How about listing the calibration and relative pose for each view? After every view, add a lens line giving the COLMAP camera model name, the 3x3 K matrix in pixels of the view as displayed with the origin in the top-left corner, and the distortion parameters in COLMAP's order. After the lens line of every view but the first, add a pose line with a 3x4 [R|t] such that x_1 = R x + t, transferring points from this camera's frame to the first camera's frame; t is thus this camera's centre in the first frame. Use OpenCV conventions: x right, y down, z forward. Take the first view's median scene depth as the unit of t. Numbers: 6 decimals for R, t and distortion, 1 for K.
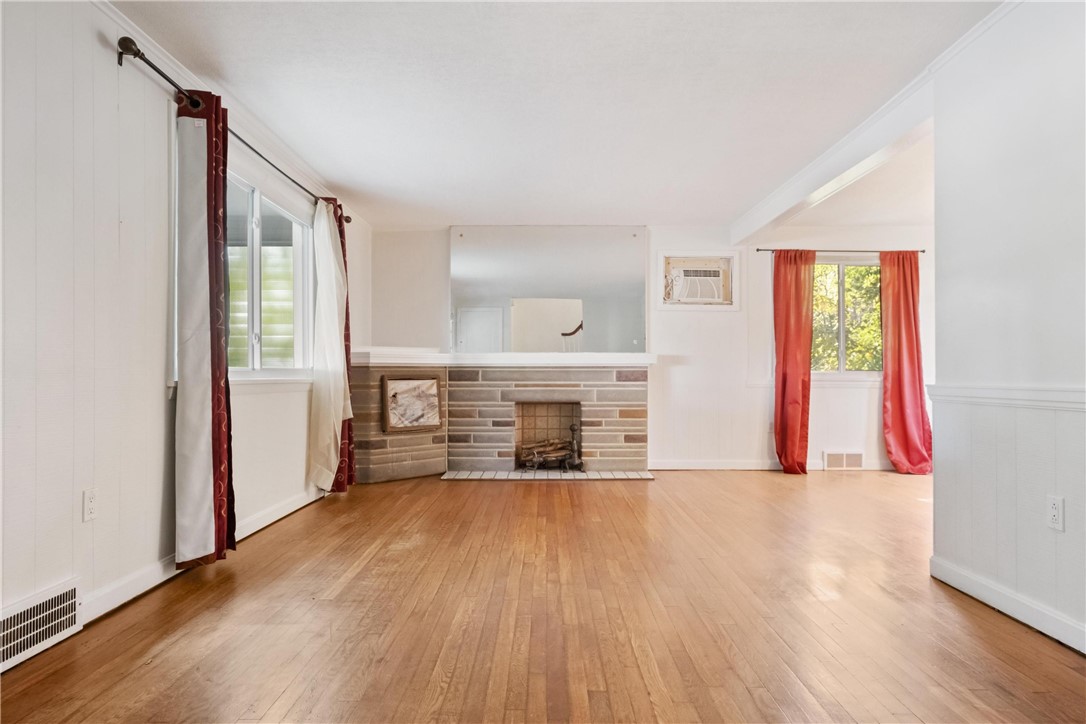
lens RADIAL K [[629.0, 0, 542.6], [0, 629.0, 374.8], [0, 0, 1]] dist [-0.001236, -0.000167]
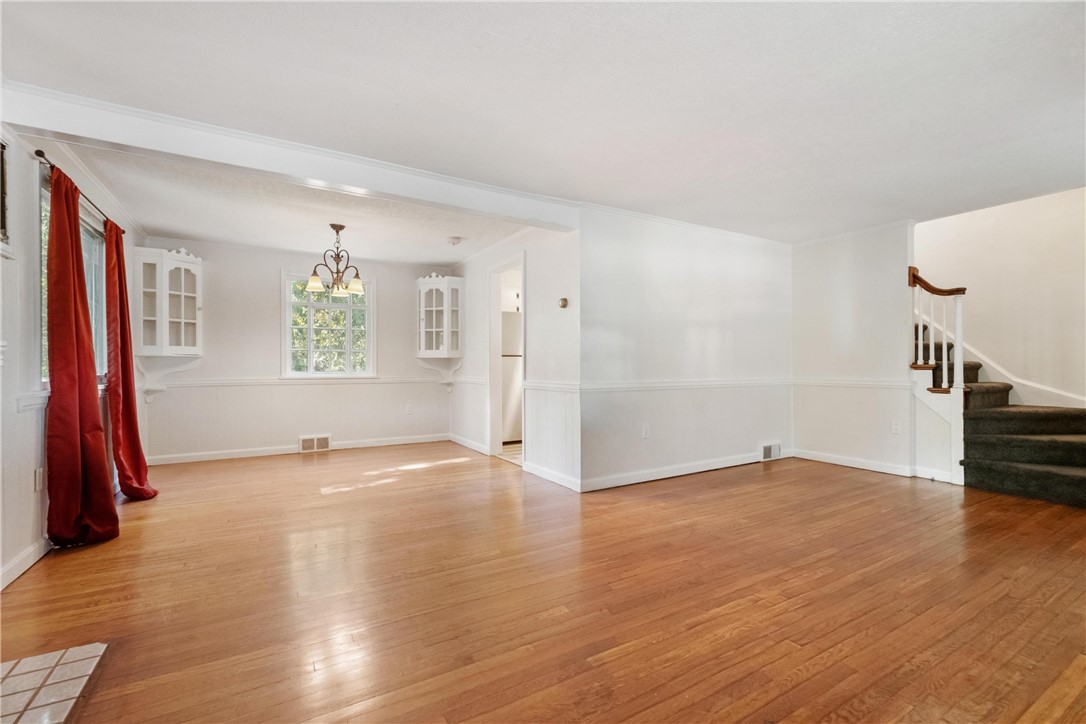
lens RADIAL K [[476.5, 0, 545.9], [0, 476.5, 365.9], [0, 0, 1]] dist [0.001725, 0.000555]
pose [[-0.515173, -0.002897, 0.857081, -0.474740], [-0.001884, 0.999996, 0.002248, -0.036898], [-0.857084, -0.000457, -0.515176, 1.807143]]
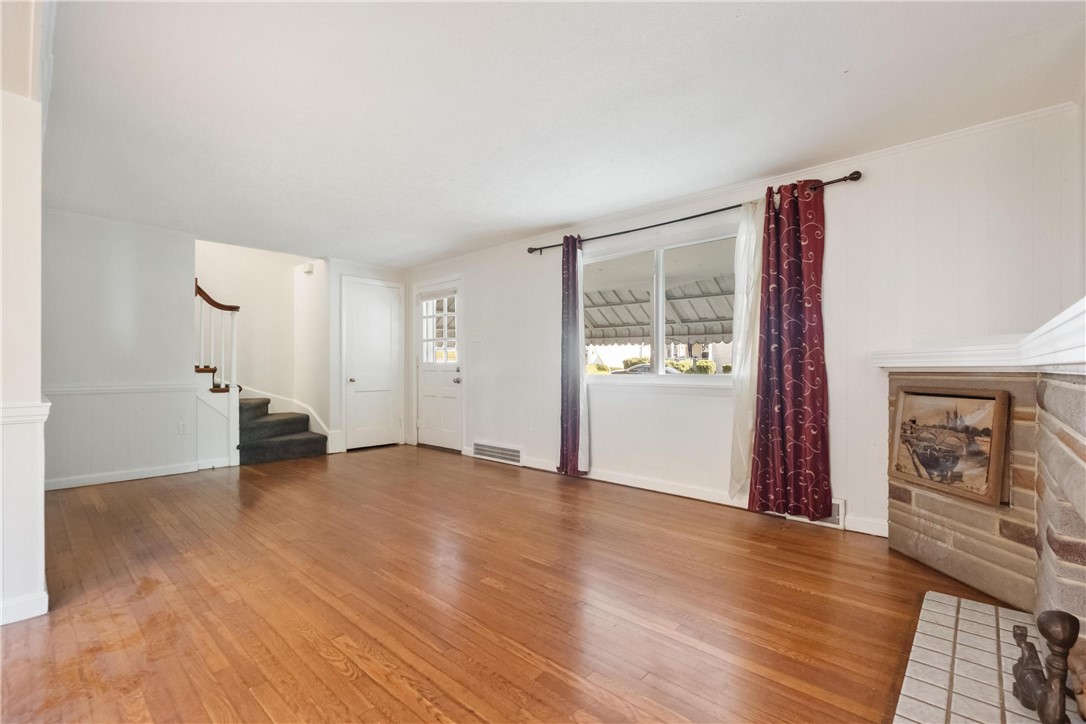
lens RADIAL K [[476.5, 0, 545.9], [0, 476.5, 365.9], [0, 0, 1]] dist [0.001725, 0.000555]
pose [[-0.670009, -0.006074, -0.742329, 0.661079], [0.001335, 0.999955, -0.009387, -0.029996], [0.742352, -0.007280, -0.669970, 2.042699]]
